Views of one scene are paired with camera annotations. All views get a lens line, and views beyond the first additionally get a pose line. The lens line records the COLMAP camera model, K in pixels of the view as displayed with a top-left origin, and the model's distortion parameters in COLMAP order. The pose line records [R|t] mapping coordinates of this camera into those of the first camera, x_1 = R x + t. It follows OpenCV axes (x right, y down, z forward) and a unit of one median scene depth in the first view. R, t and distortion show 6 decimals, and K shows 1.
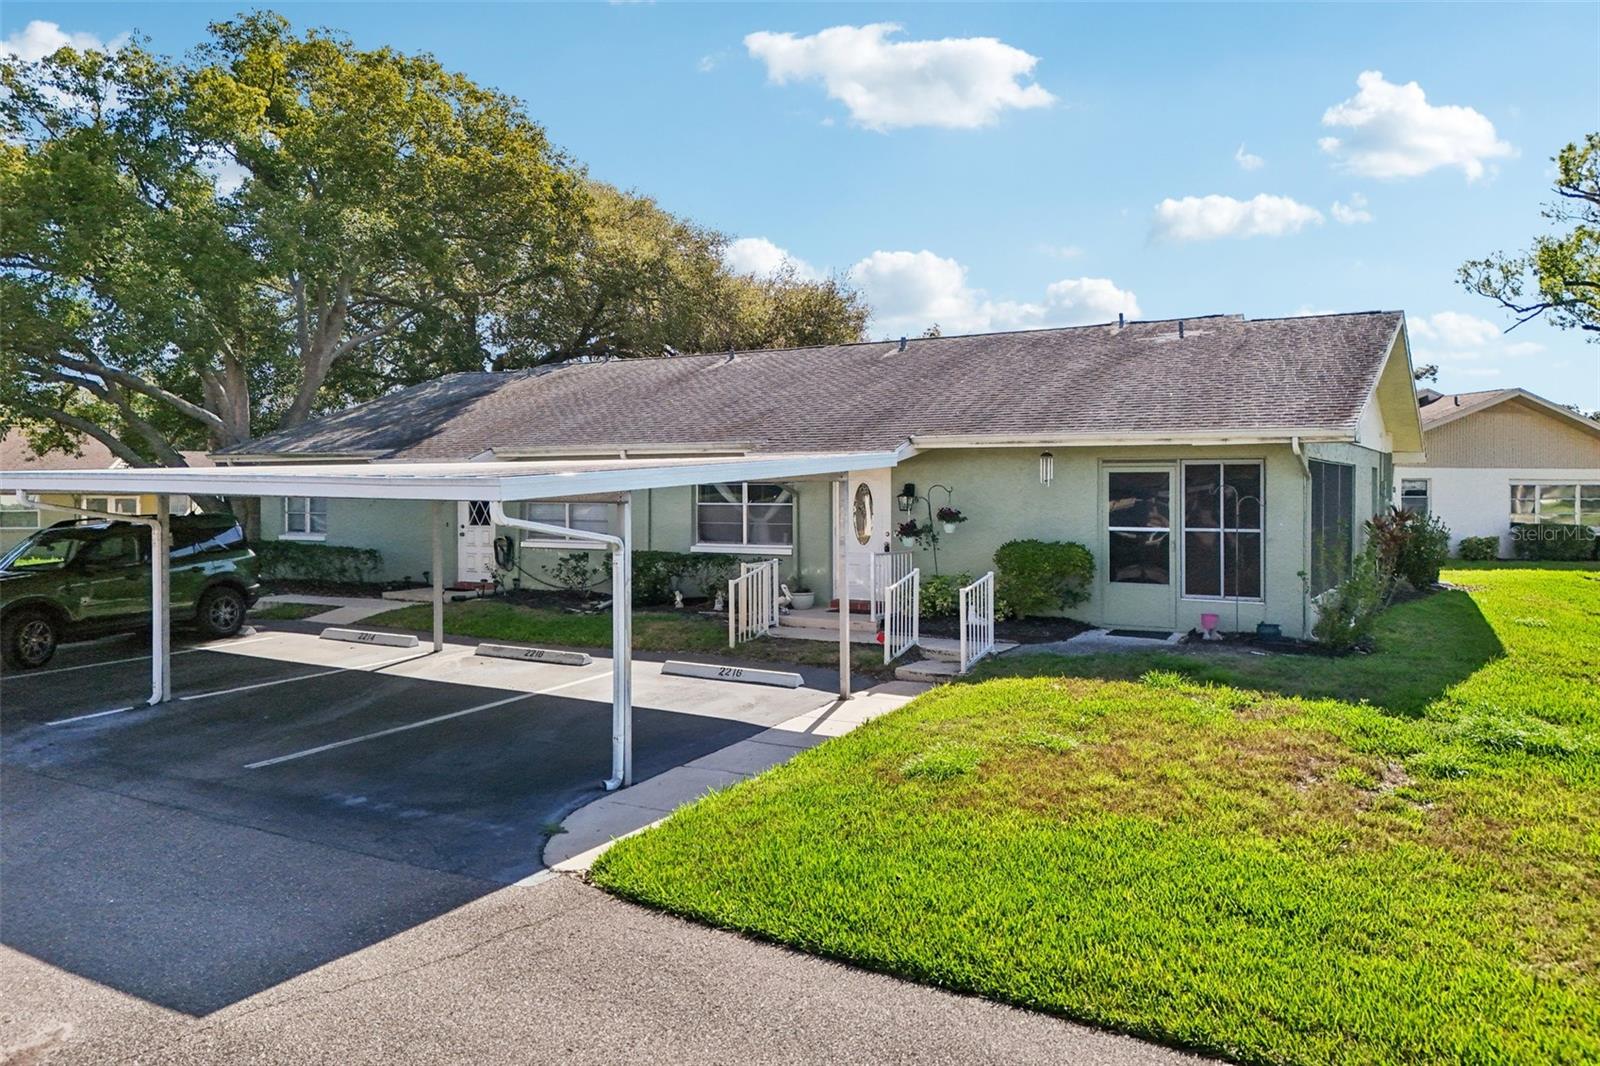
lens RADIAL K [[1317.1, 0, 799.2], [0, 1317.1, 600.1], [0, 0, 1]] dist [0.138840, -0.225323]
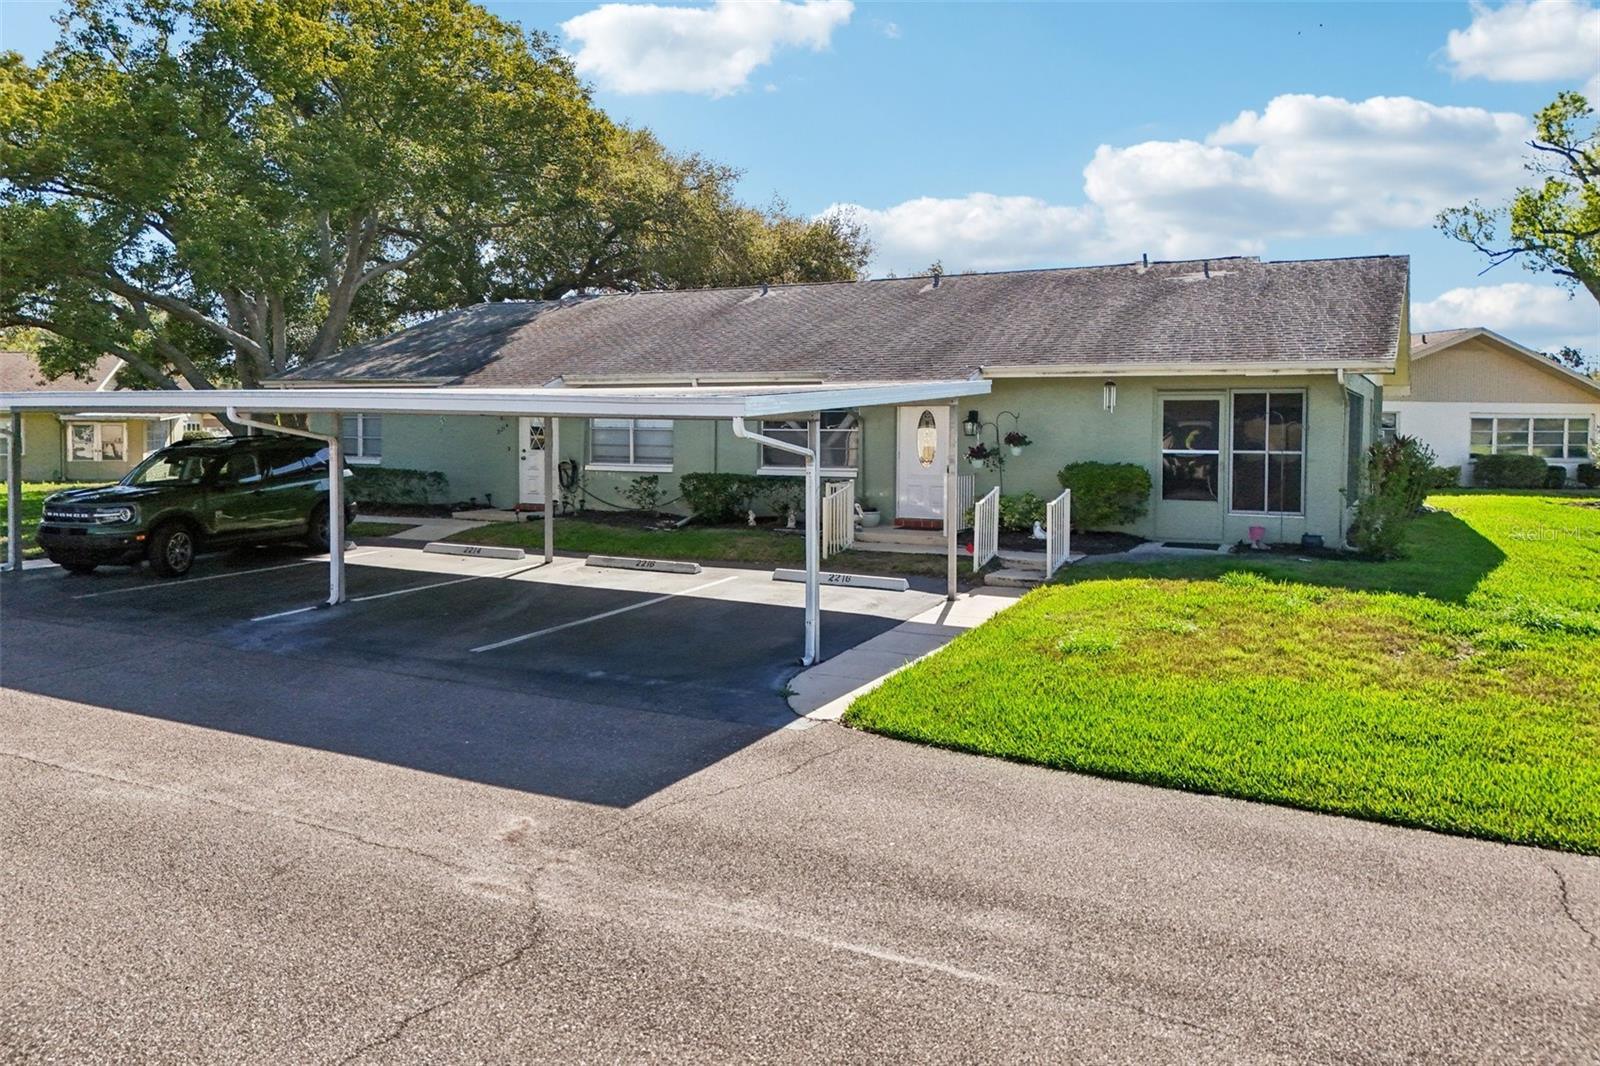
lens RADIAL K [[1317.1, 0, 799.2], [0, 1317.1, 600.1], [0, 0, 1]] dist [0.138840, -0.225323]
pose [[0.998579, -0.001104, 0.053284, -0.116166], [-0.001476, 0.998829, 0.048348, 0.015289], [-0.053275, -0.048358, 0.997408, -0.091134]]
